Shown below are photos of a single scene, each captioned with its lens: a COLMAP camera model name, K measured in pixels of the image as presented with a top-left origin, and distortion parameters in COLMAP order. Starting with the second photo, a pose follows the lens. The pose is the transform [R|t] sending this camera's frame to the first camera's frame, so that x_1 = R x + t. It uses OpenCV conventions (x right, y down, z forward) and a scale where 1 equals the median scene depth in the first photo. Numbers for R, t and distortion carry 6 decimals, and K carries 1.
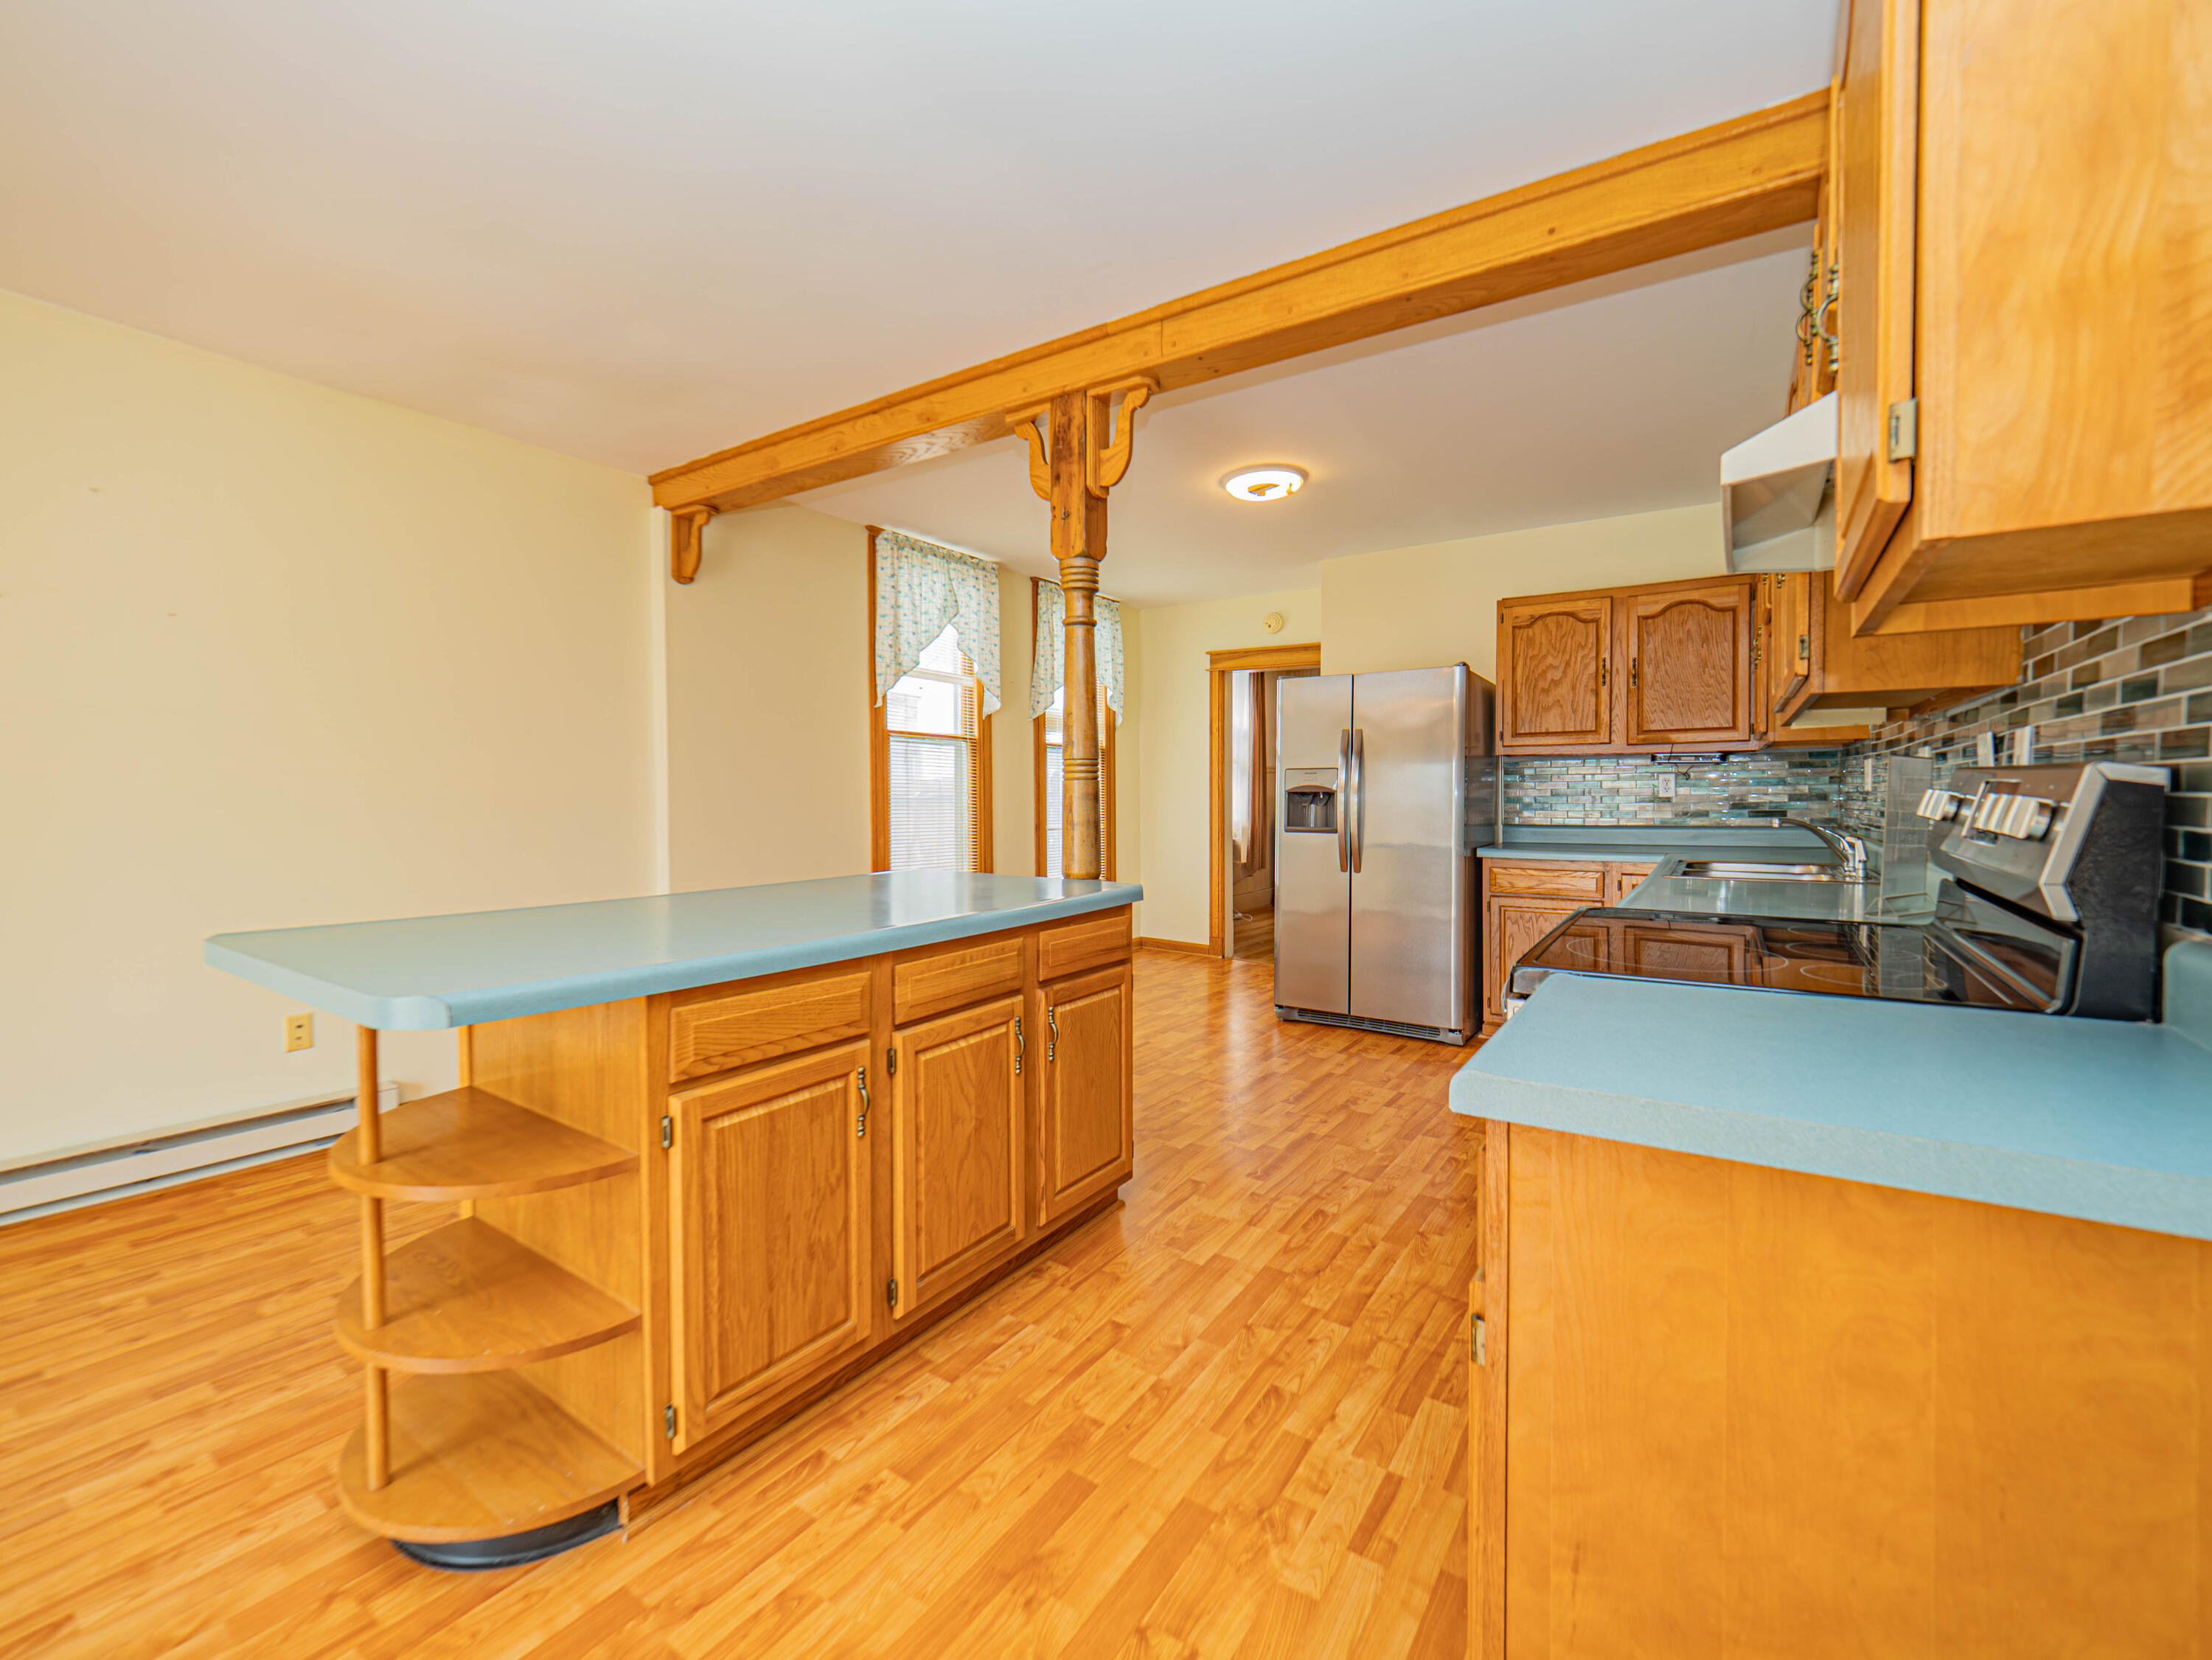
lens RADIAL K [[929.2, 0, 1100.0], [0, 929.2, 815.8], [0, 0, 1]] dist [0.003777, -0.004994]
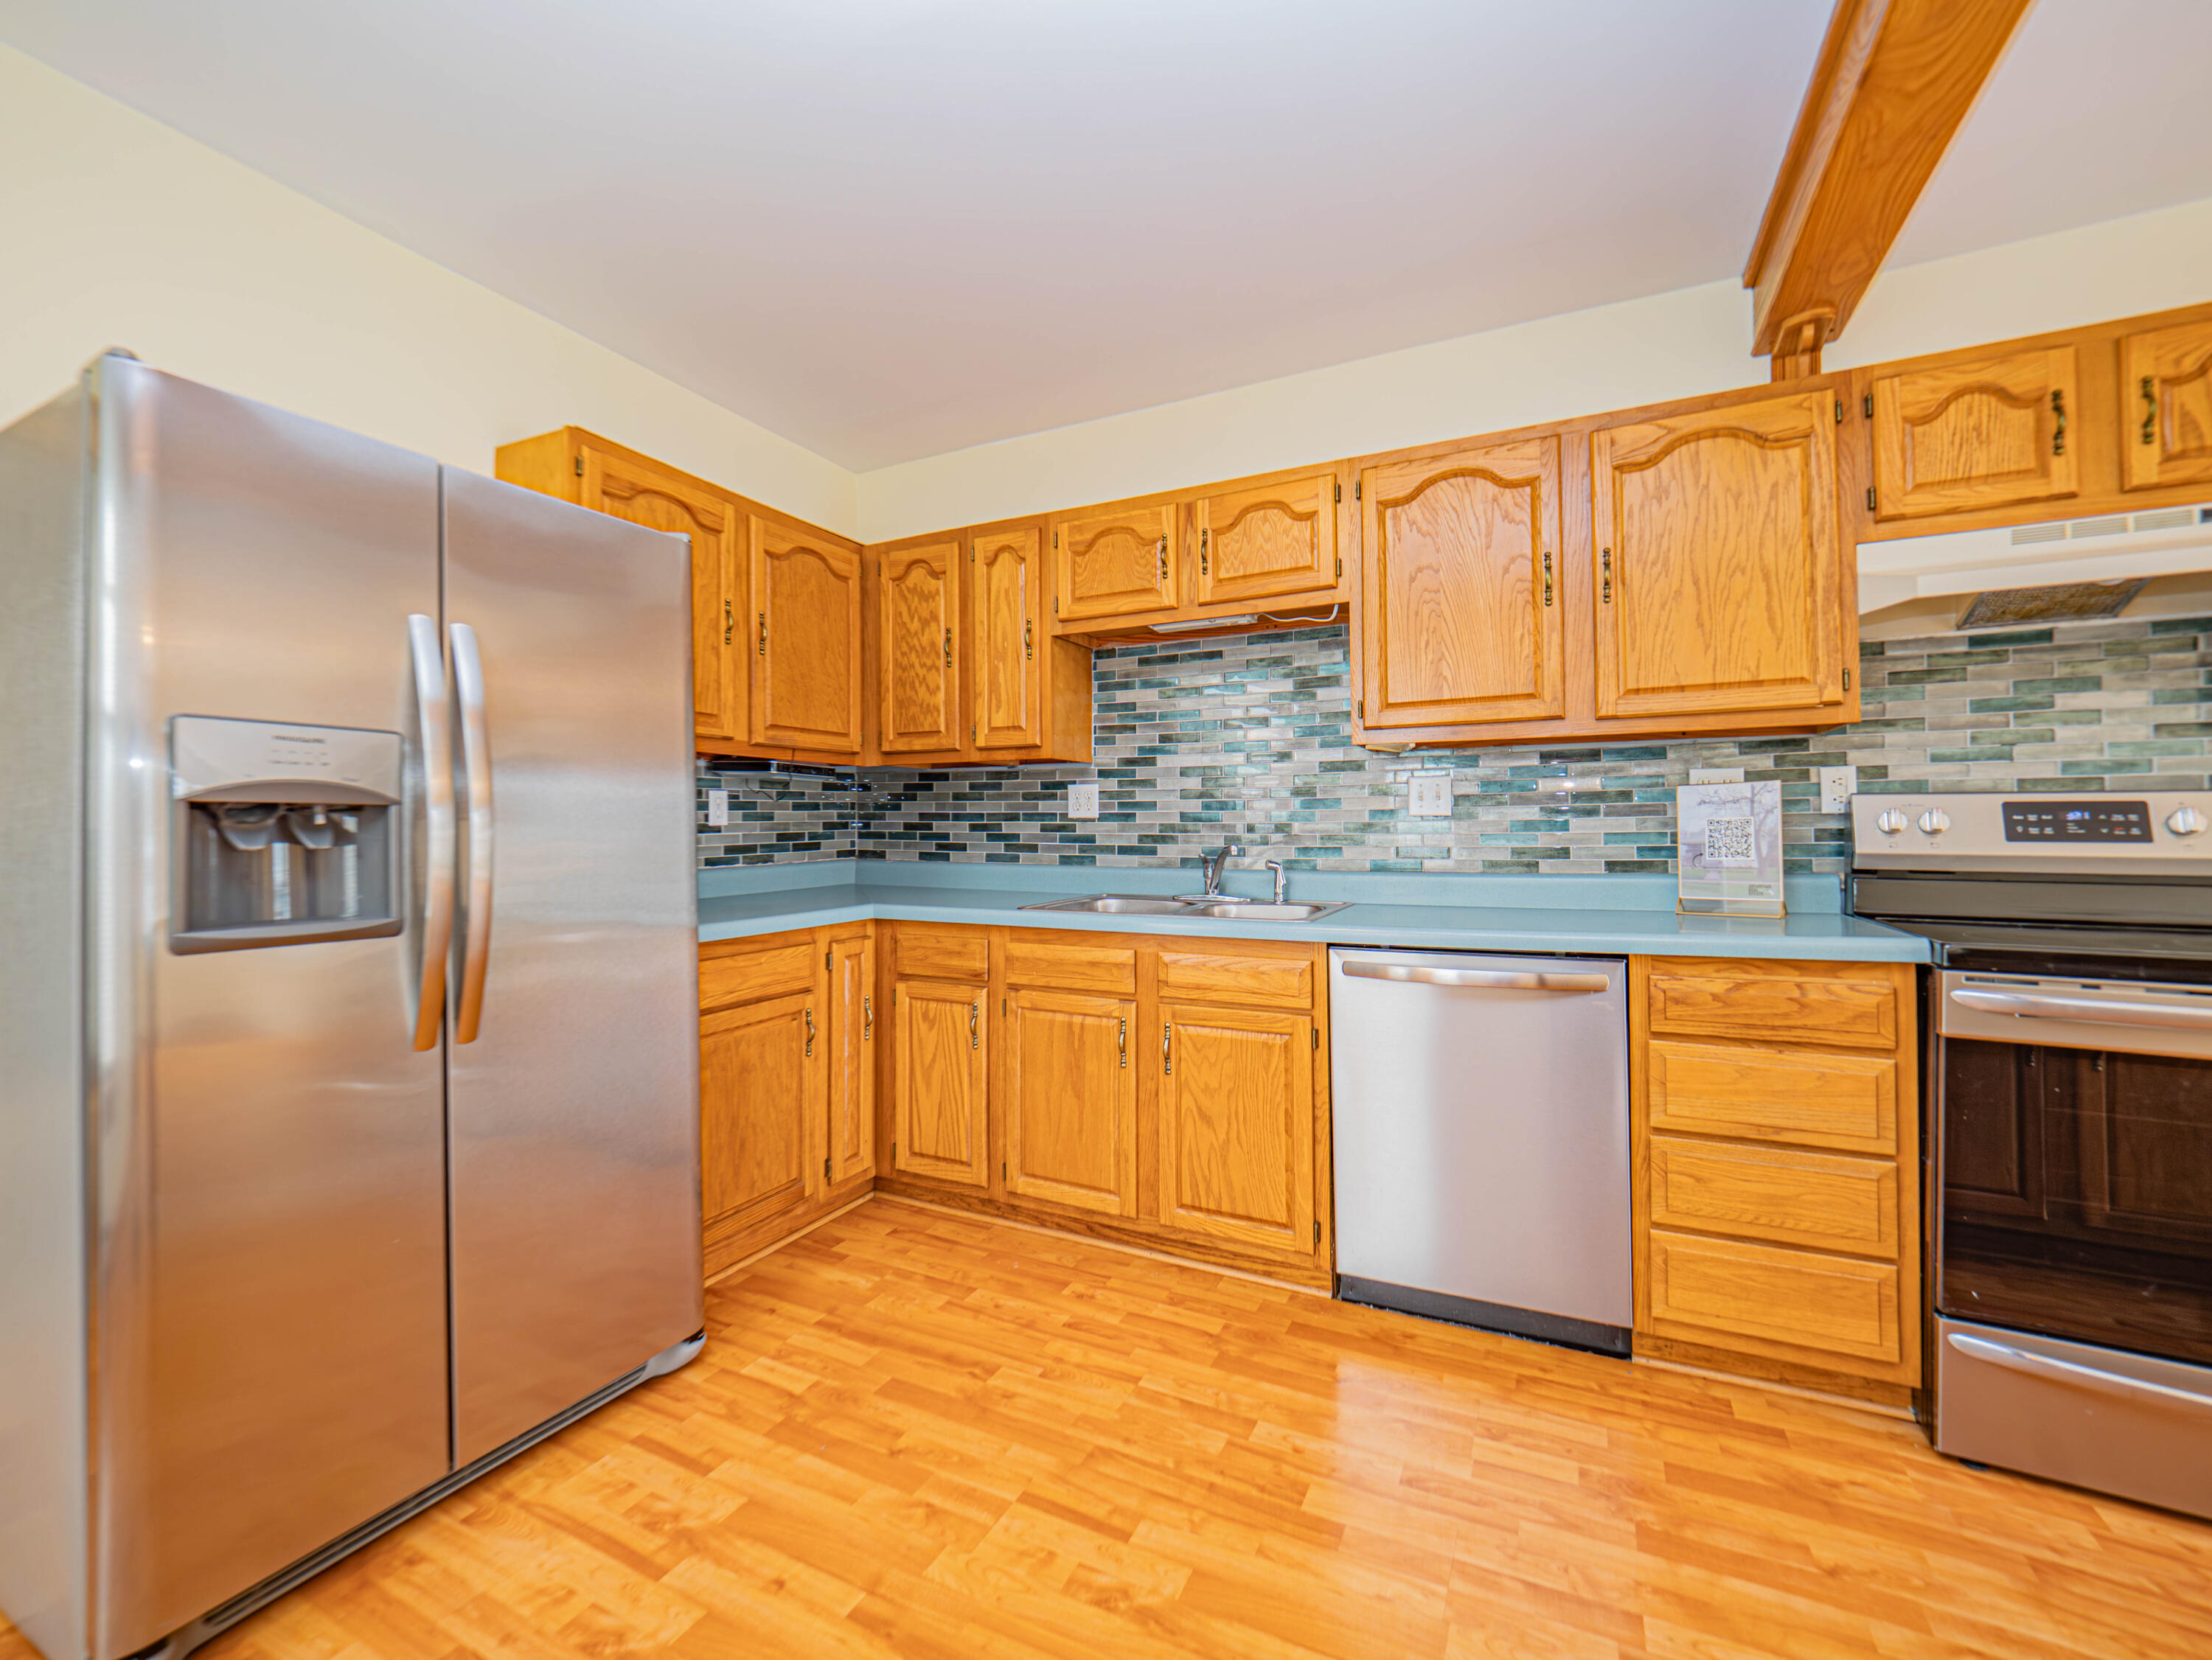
lens RADIAL K [[927.0, 0, 1095.1], [0, 927.0, 815.5], [0, 0, 1]] dist [0.004566, -0.006124]
pose [[-0.117936, 0.015848, 0.992895, -0.153725], [0.027465, 0.999542, -0.012692, -0.018957], [-0.992641, 0.025773, -0.118317, 1.348794]]
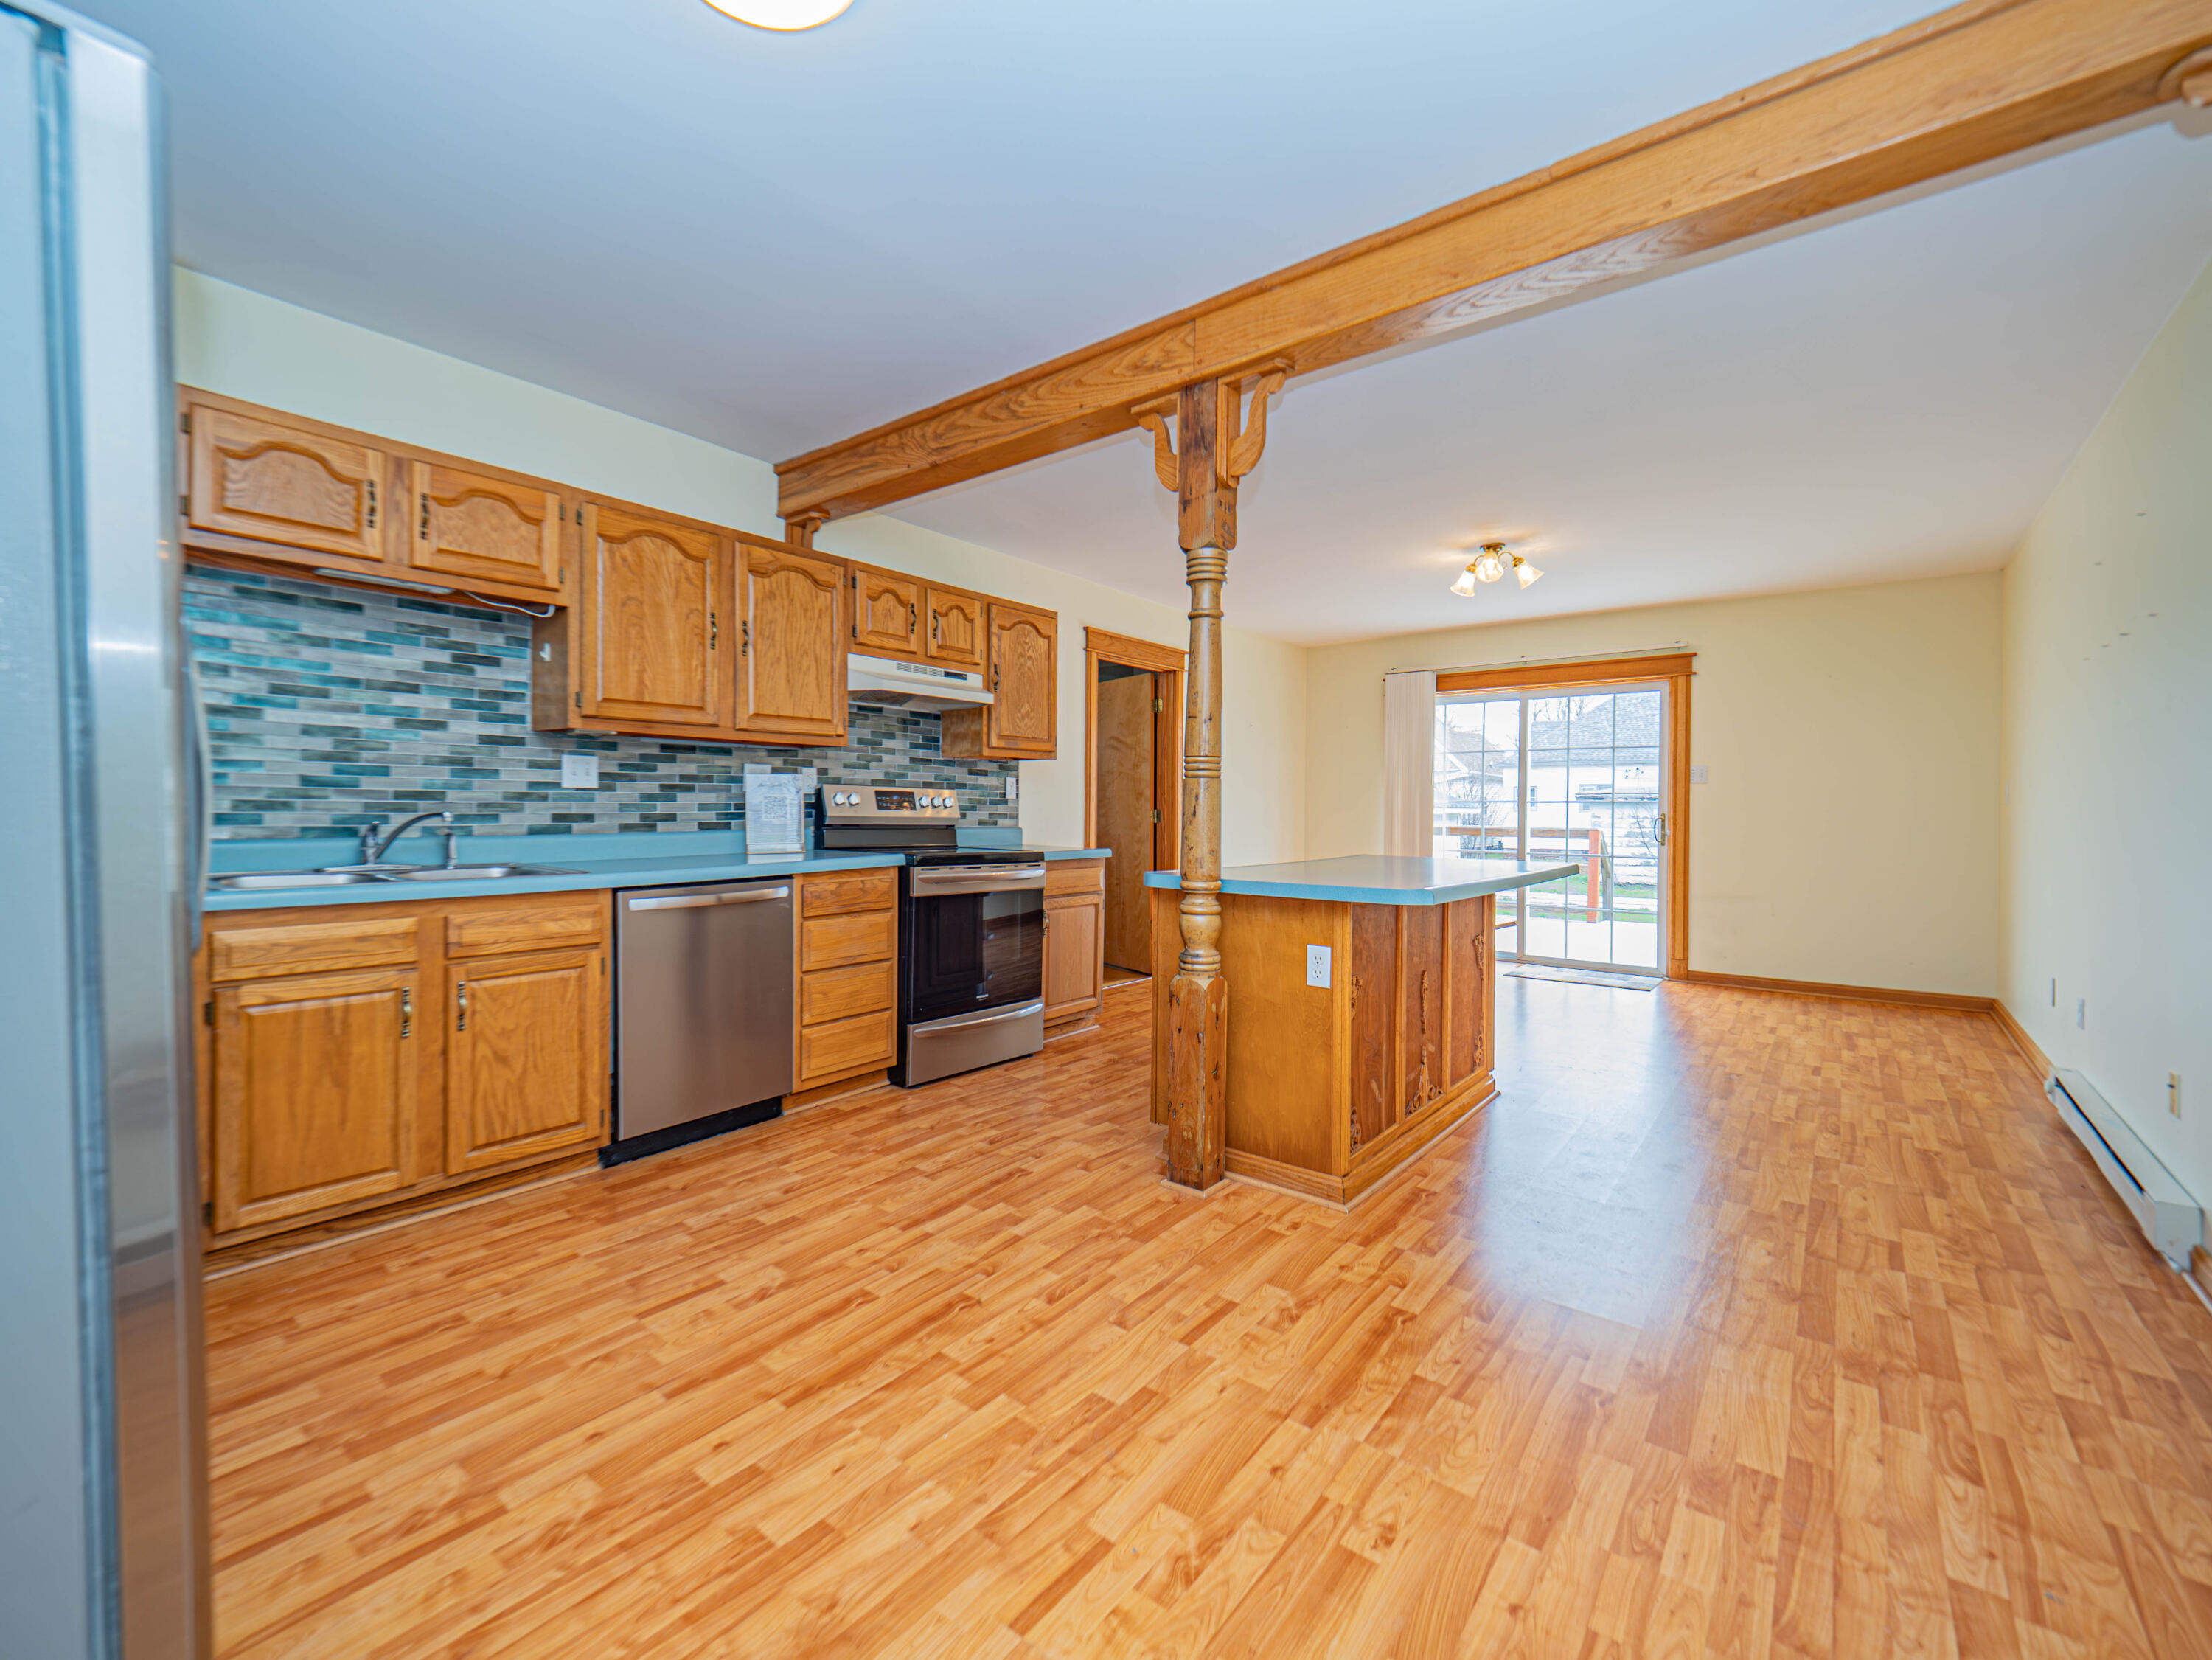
lens RADIAL K [[929.2, 0, 1084.3], [0, 929.2, 824.8], [0, 0, 1]] dist [0.003777, -0.004994]
pose [[-0.995584, -0.011939, 0.093112, 0.013621], [-0.008050, 0.999084, 0.042038, -0.030030], [-0.093528, 0.041102, -0.994768, 2.027362]]
